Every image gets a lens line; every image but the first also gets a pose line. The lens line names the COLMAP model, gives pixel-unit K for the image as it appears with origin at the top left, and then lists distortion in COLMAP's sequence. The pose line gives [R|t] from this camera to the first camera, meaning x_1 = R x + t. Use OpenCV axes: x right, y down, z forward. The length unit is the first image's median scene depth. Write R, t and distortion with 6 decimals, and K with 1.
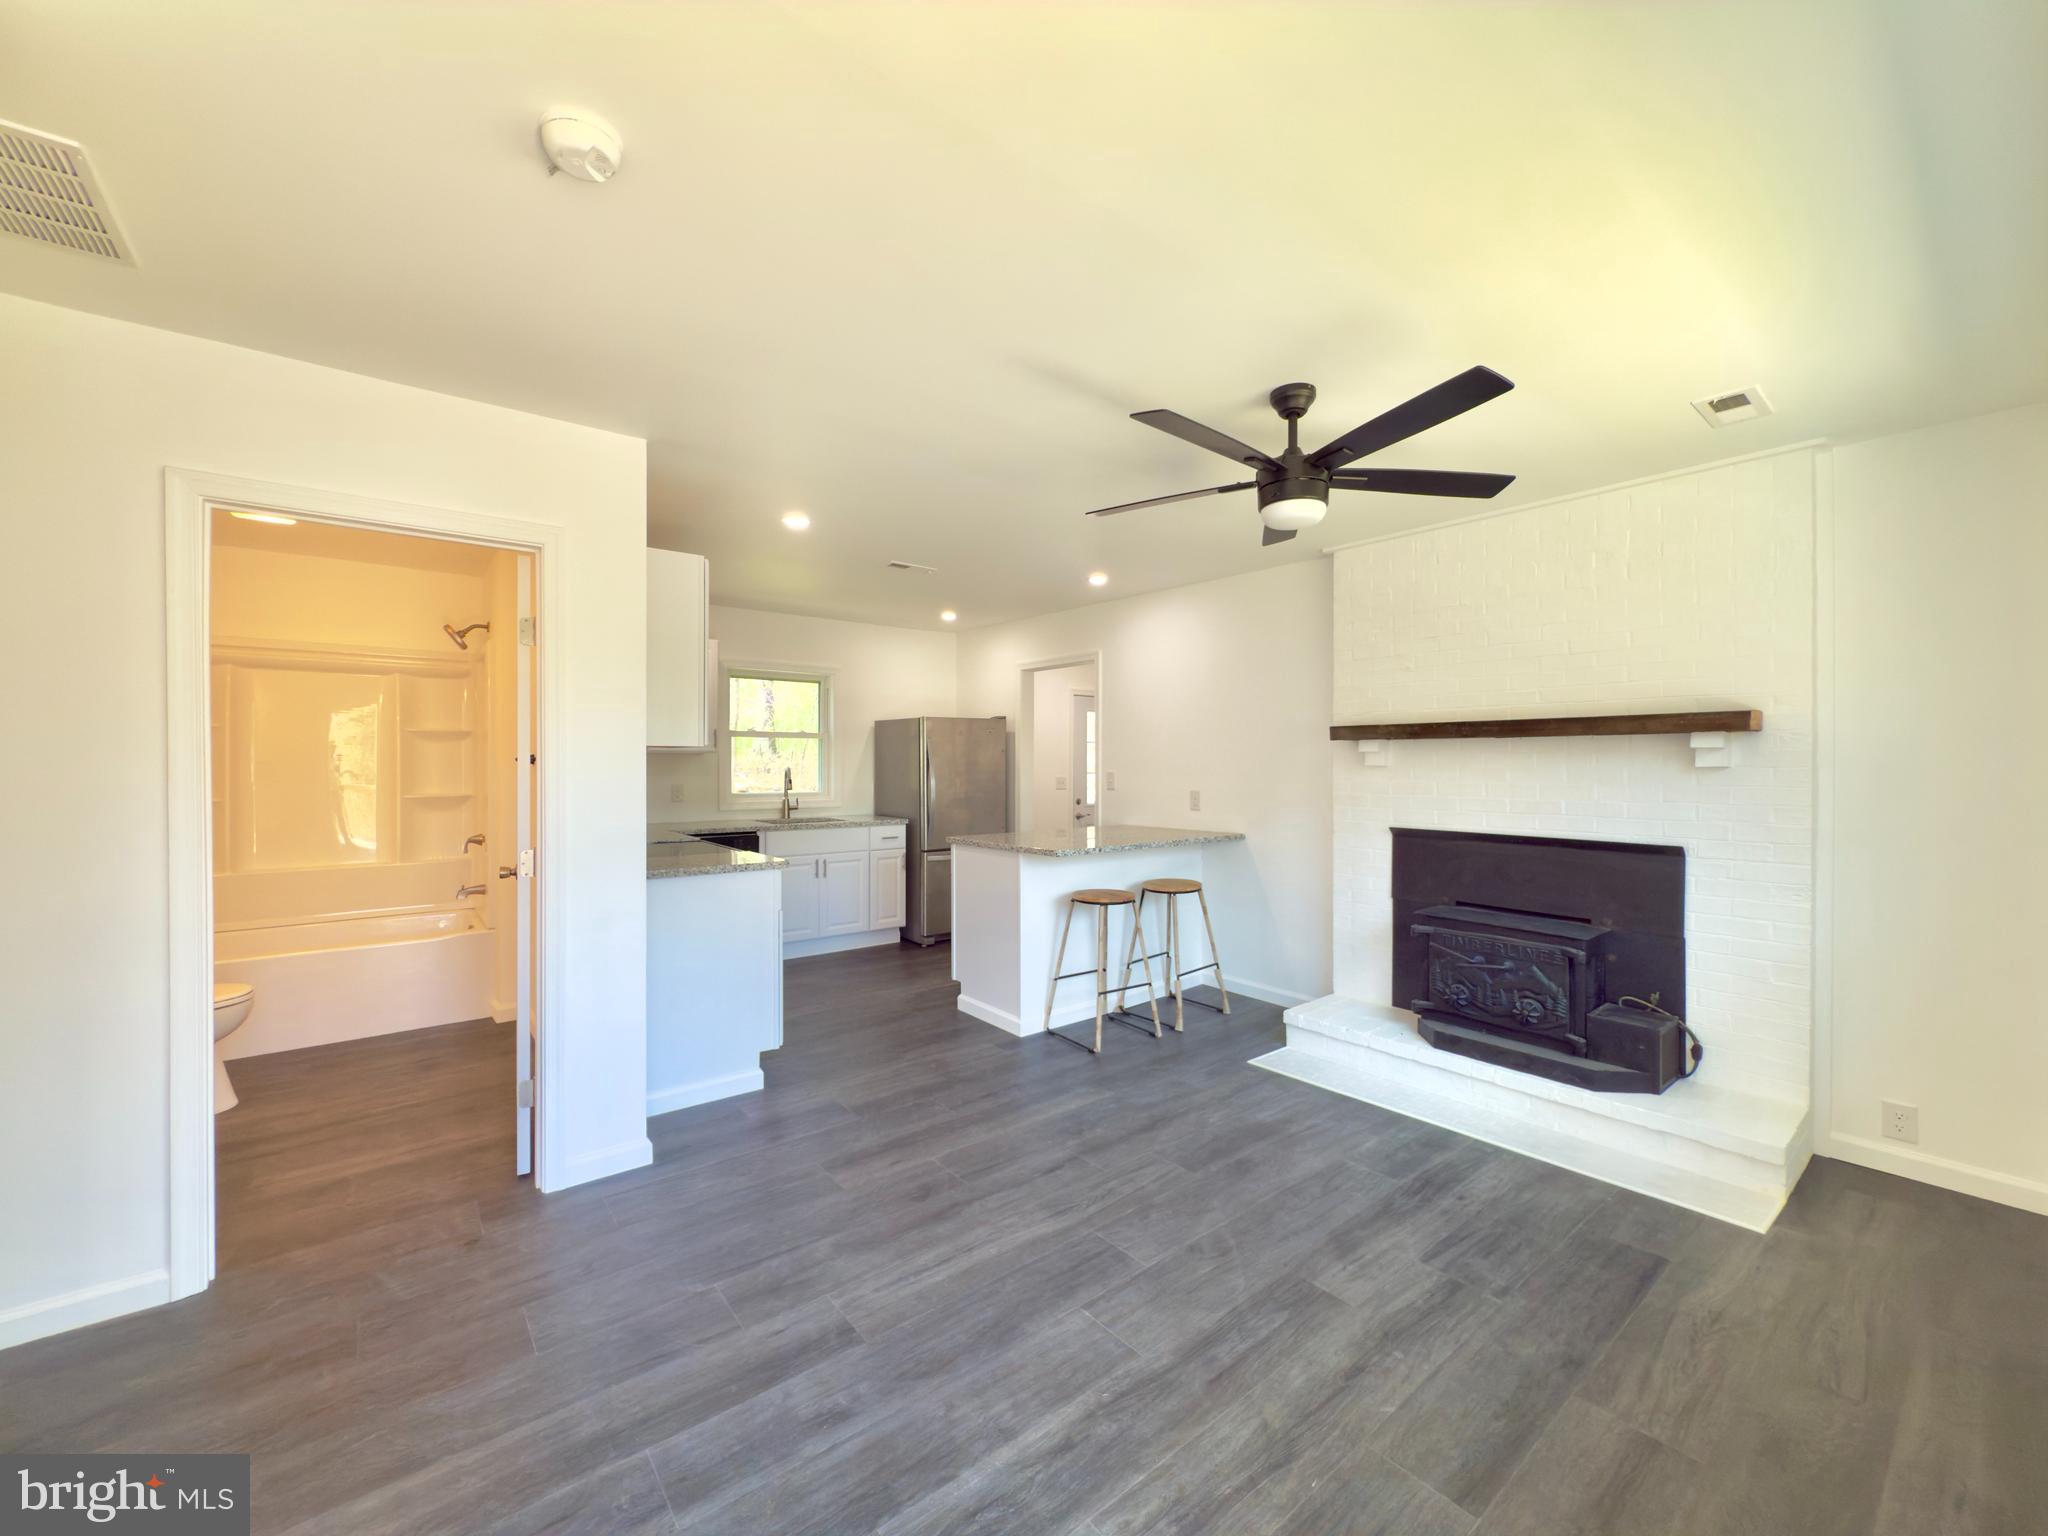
lens RADIAL K [[815.1, 0, 1024.0], [0, 815.1, 768.0], [0, 0, 1]] dist [-0.000526, 0.000147]
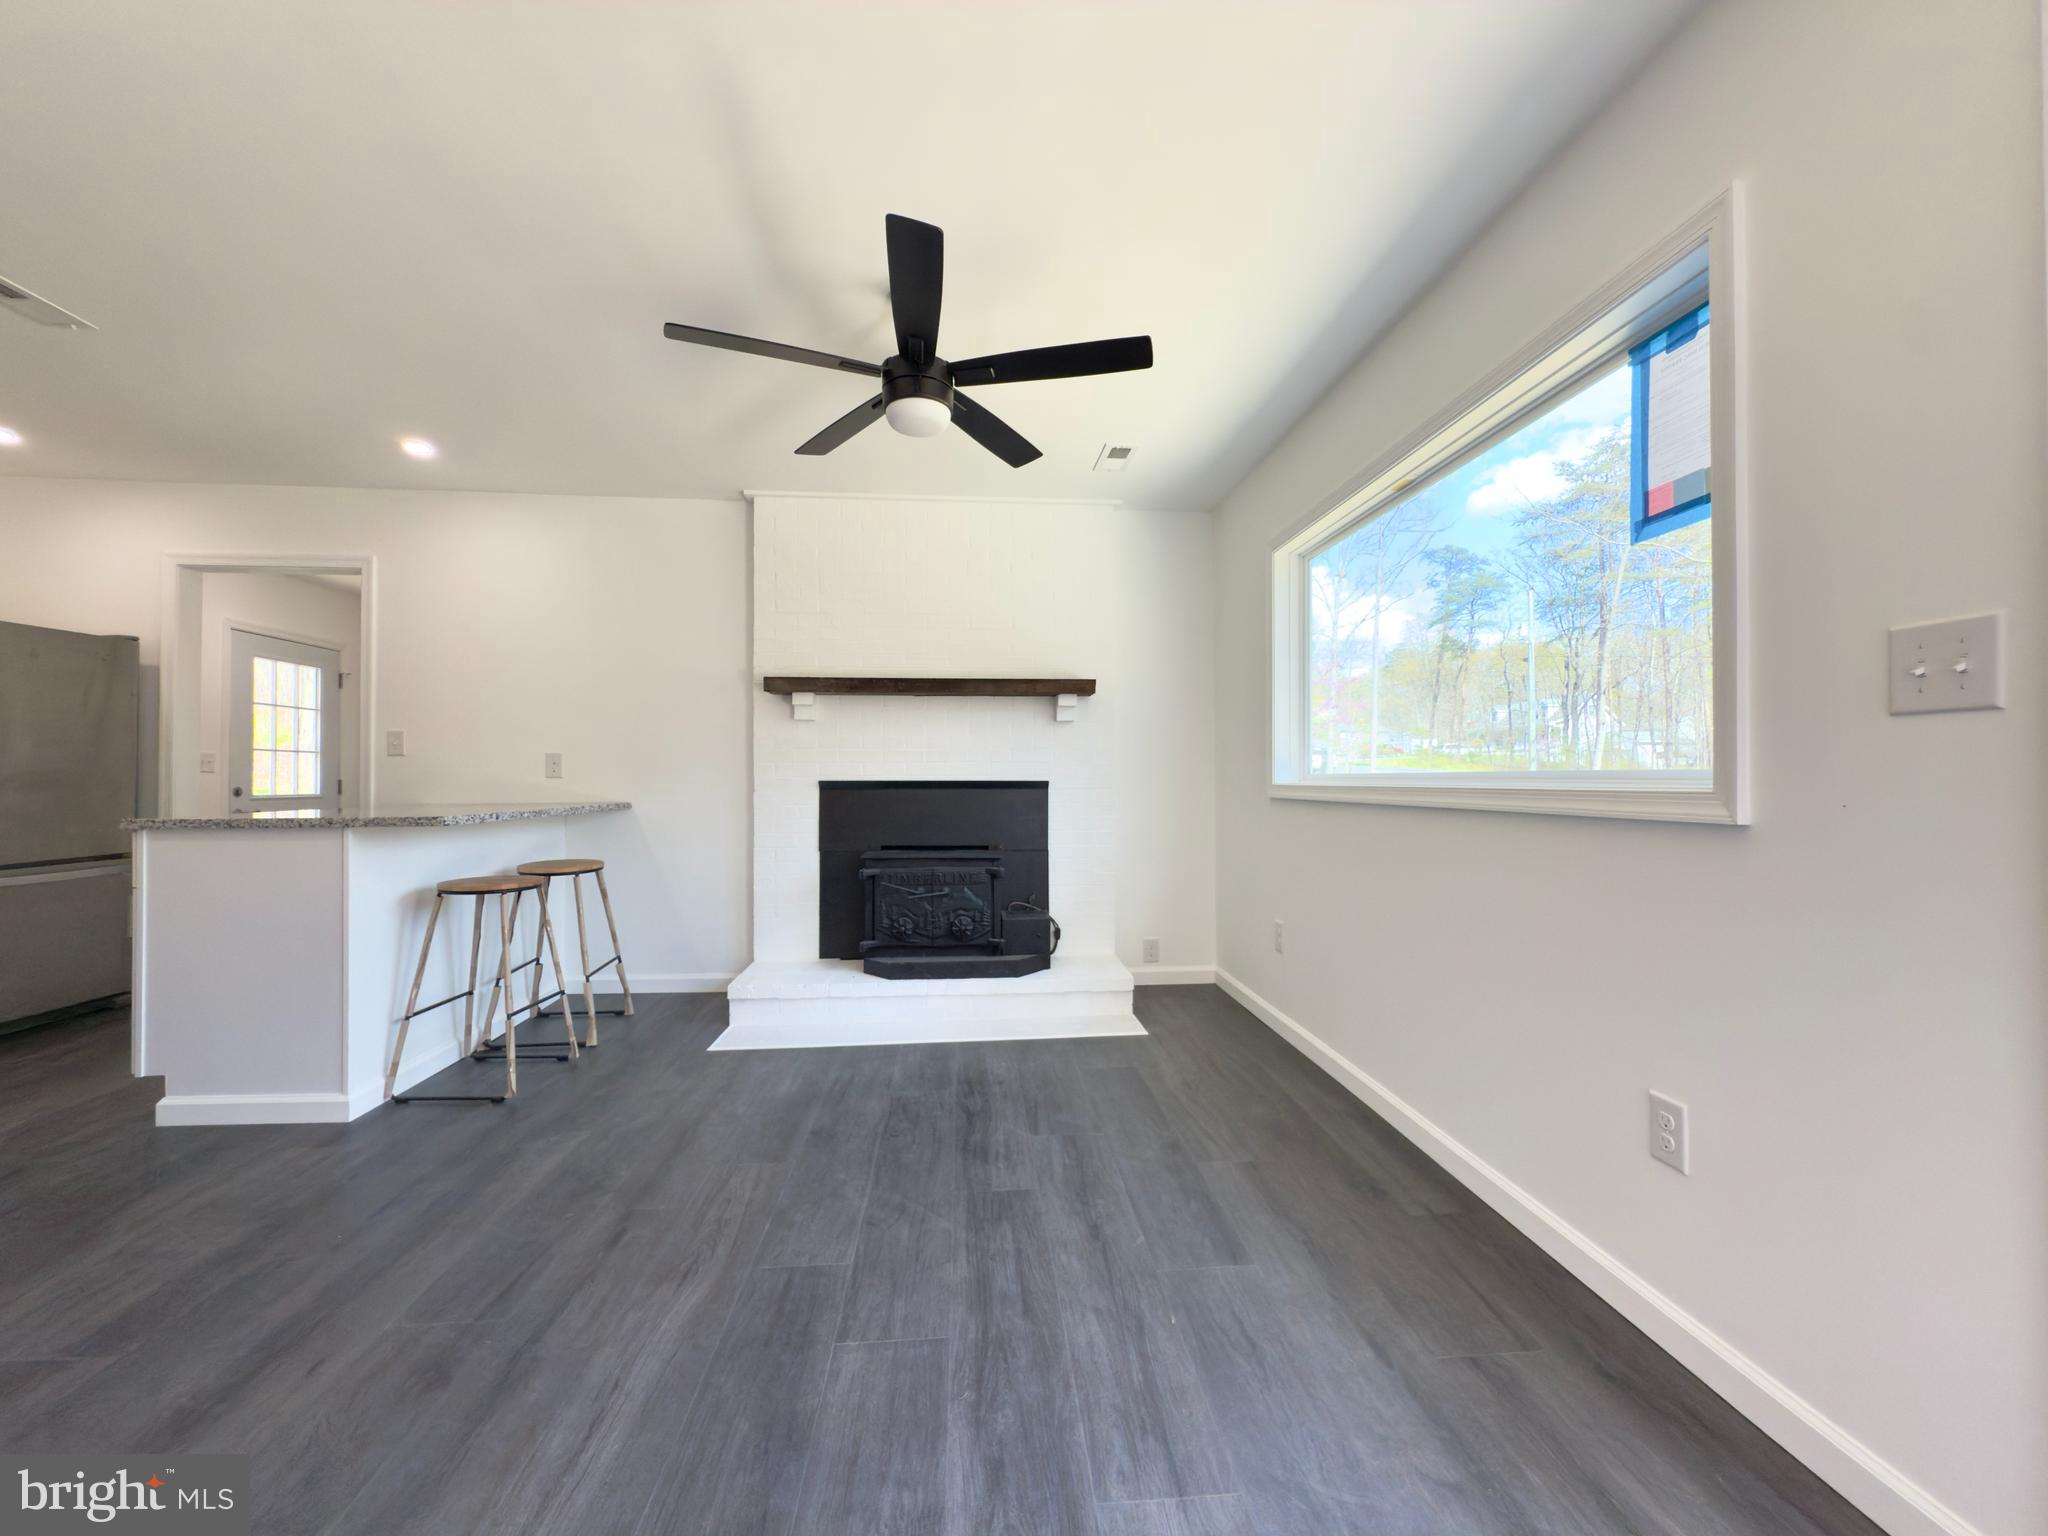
lens RADIAL K [[815.1, 0, 1024.0], [0, 815.1, 768.0], [0, 0, 1]] dist [-0.000526, 0.000147]
pose [[0.561016, 0.007755, 0.827768, -0.327833], [0.007206, 0.999872, -0.014251, 0.097780], [-0.827773, 0.013960, 0.560889, 0.298144]]
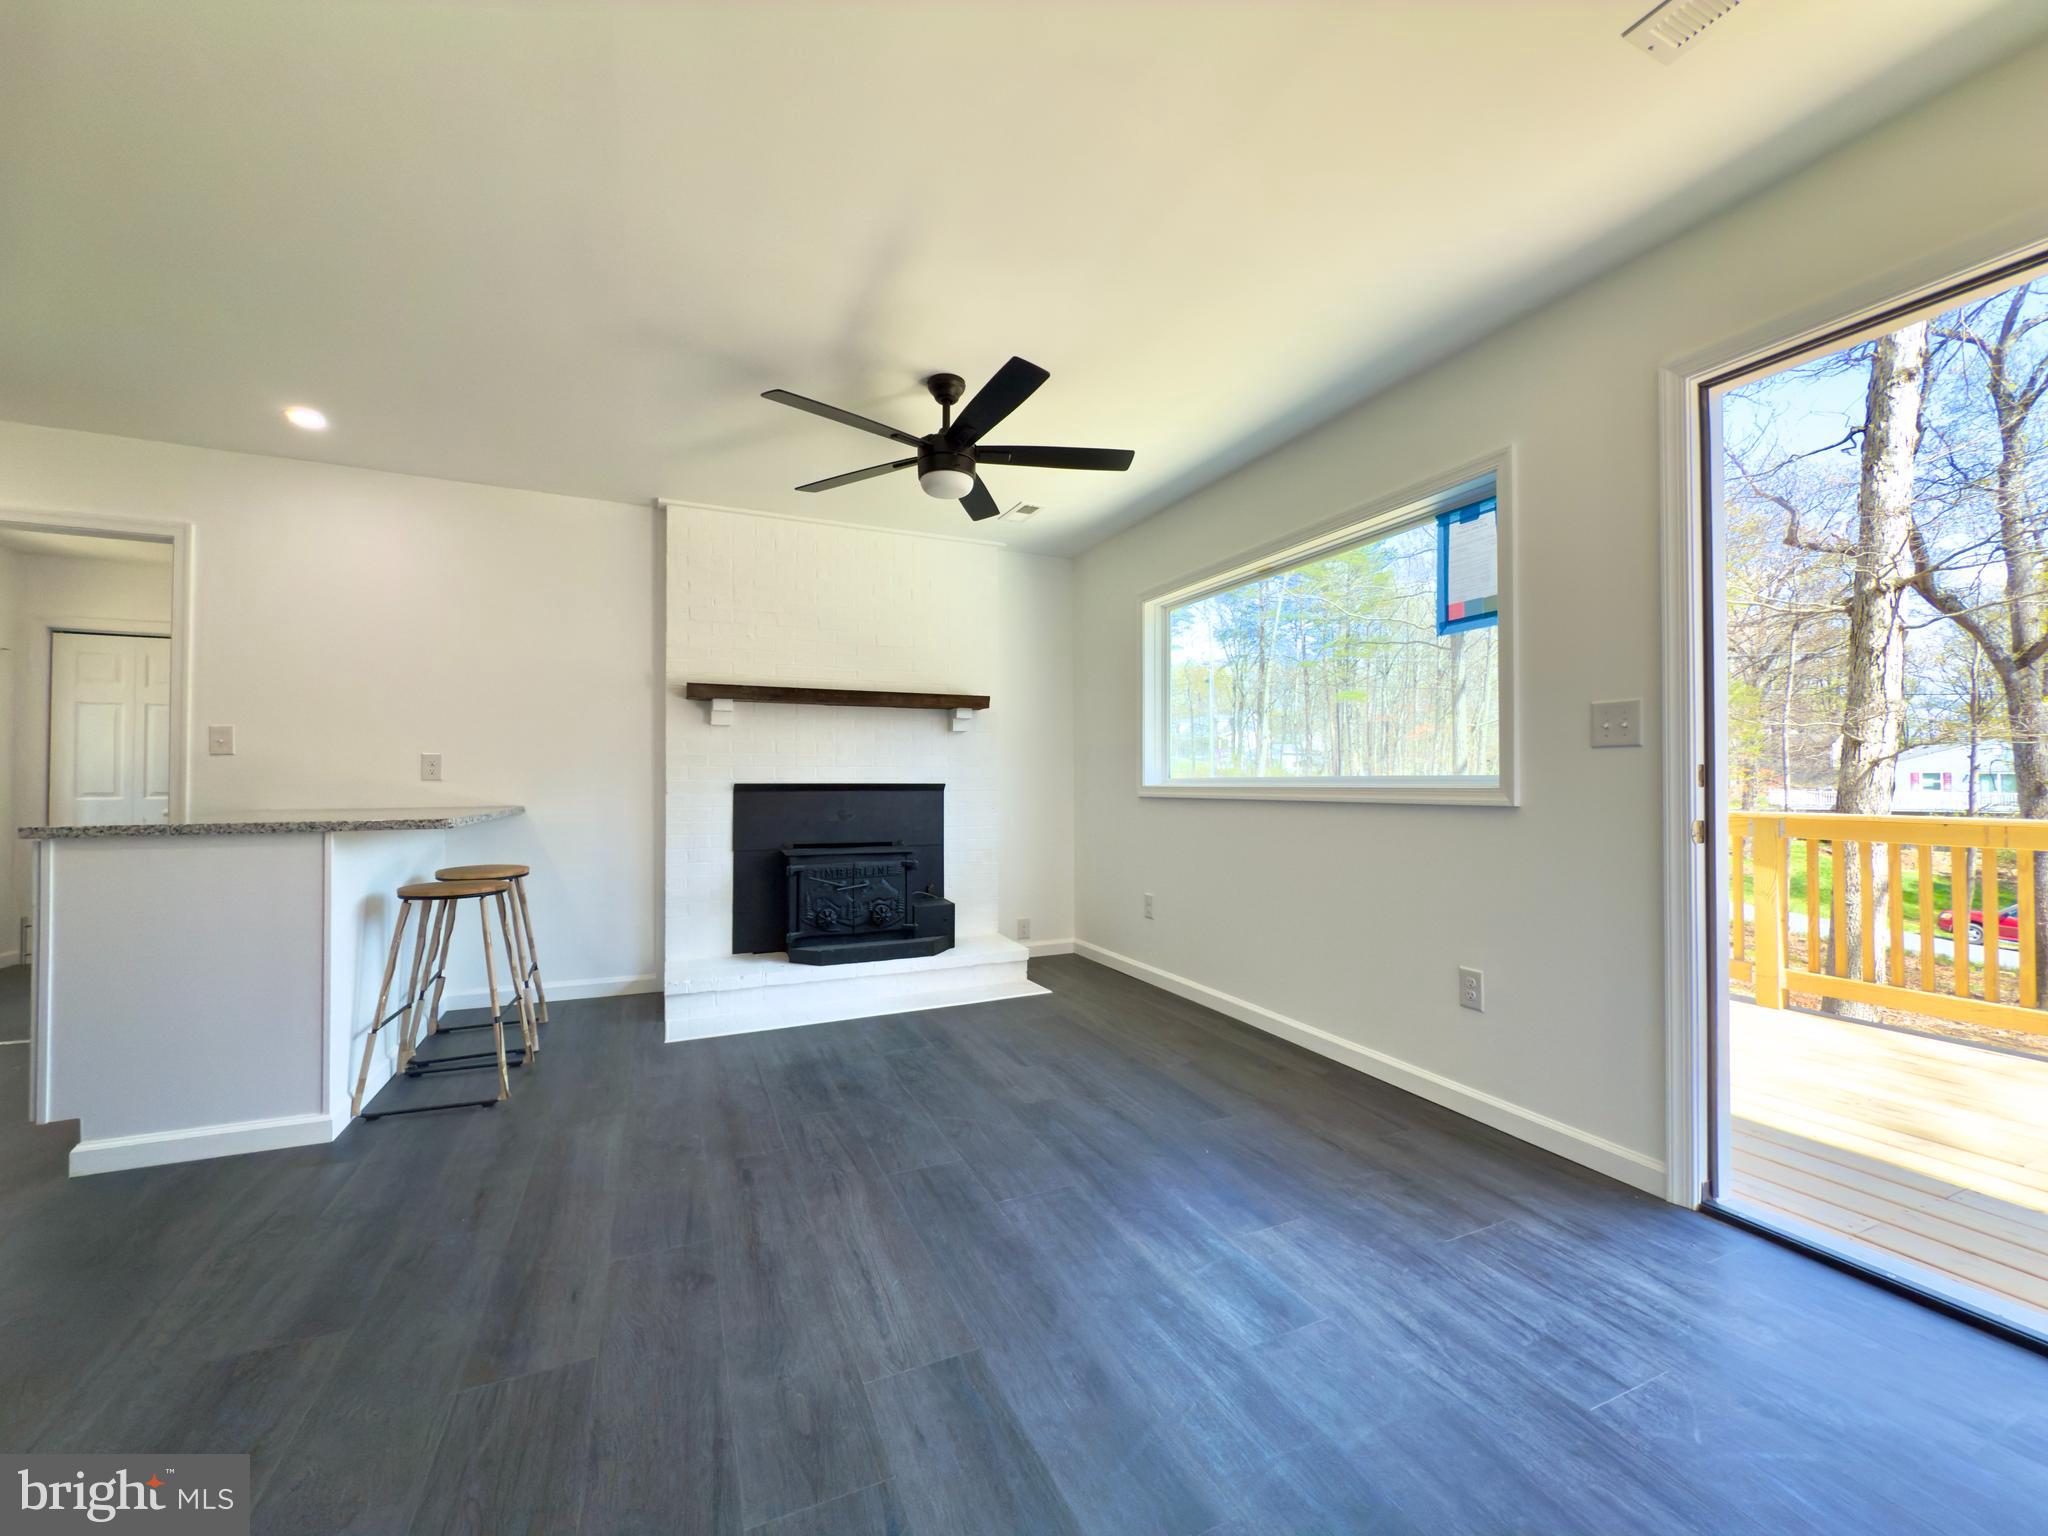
lens RADIAL K [[815.1, 0, 1024.0], [0, 815.1, 768.0], [0, 0, 1]] dist [-0.000526, 0.000147]
pose [[0.249491, 0.015178, 0.968258, -0.643227], [0.007131, 0.999821, -0.017510, 0.098566], [-0.968351, 0.011273, 0.249339, 0.499678]]
